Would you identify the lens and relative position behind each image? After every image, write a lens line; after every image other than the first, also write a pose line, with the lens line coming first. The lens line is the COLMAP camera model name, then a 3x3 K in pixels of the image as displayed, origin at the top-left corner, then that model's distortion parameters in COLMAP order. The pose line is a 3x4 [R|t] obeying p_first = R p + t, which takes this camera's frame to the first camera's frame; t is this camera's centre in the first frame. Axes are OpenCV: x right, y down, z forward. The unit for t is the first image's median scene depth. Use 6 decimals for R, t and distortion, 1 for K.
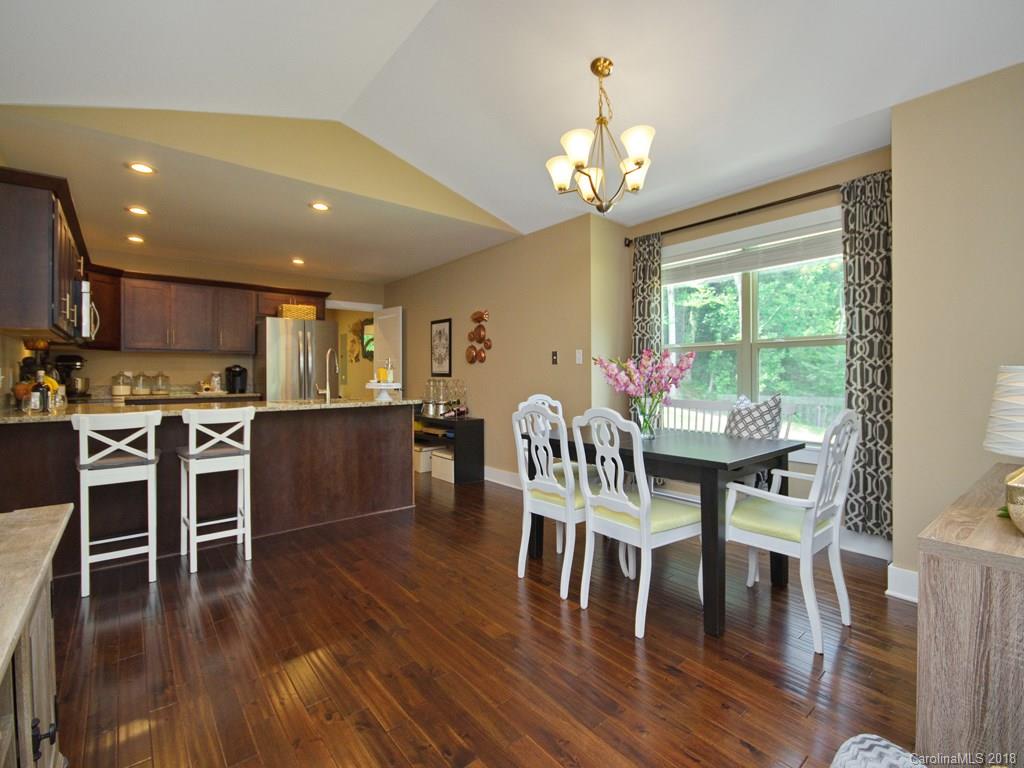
lens RADIAL K [[469.0, 0, 537.2], [0, 469.0, 375.9], [0, 0, 1]] dist [-0.004521, -0.000397]
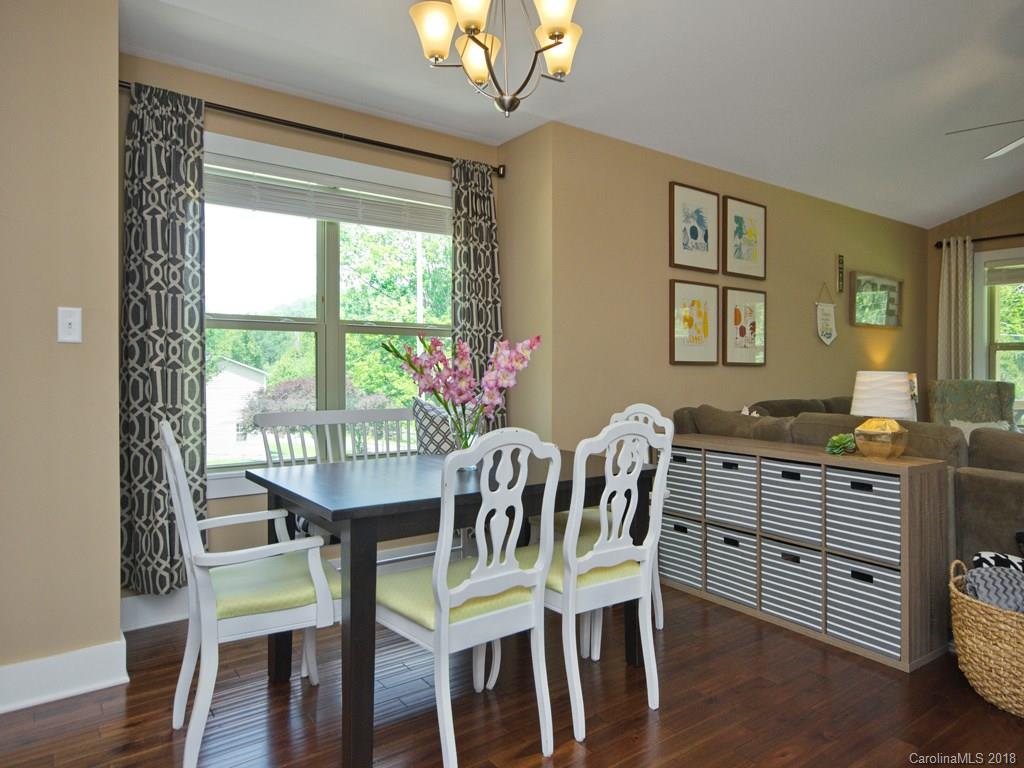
lens RADIAL K [[675.2, 0, 514.1], [0, 675.2, 359.0], [0, 0, 1]] dist [0.002936, 0.001496]
pose [[0.075161, 0.013782, 0.997076, -0.525908], [-0.008190, 0.999879, -0.013203, -0.006695], [-0.997138, -0.007173, 0.075265, 0.649391]]
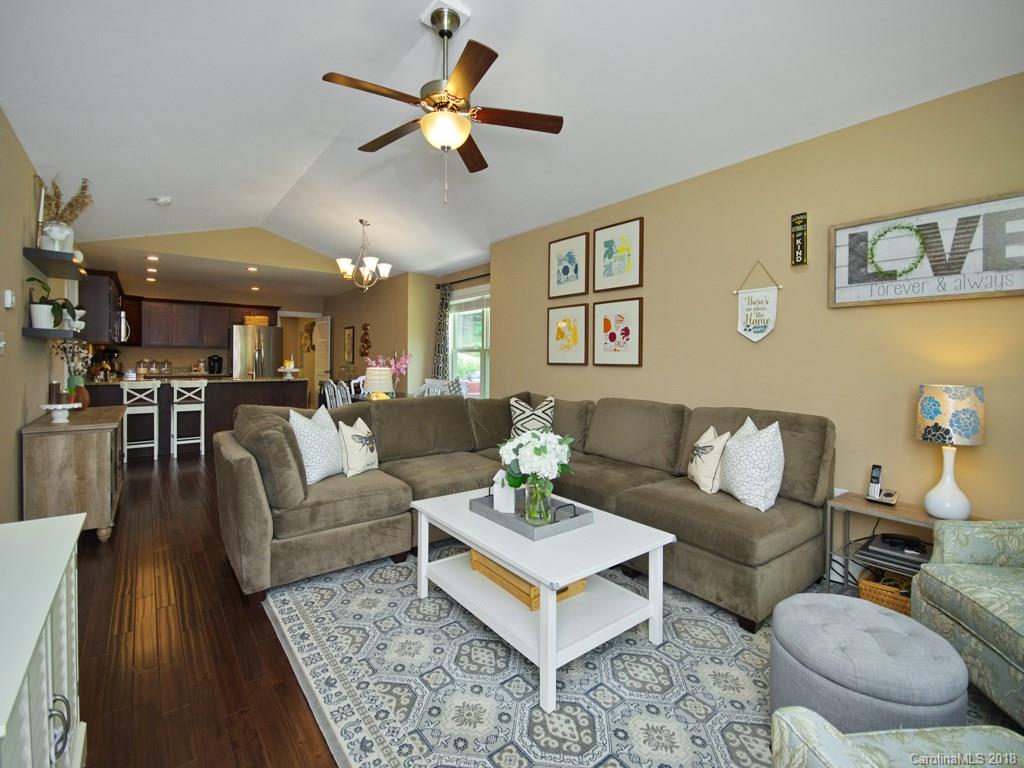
lens RADIAL K [[460.1, 0, 533.1], [0, 460.1, 361.7], [0, 0, 1]] dist [-0.000669, -0.000222]
pose [[0.999707, 0.011152, -0.021465, 0.667917], [-0.011096, 0.999935, 0.002710, -0.026488], [0.021494, -0.002471, 0.999766, -0.754483]]
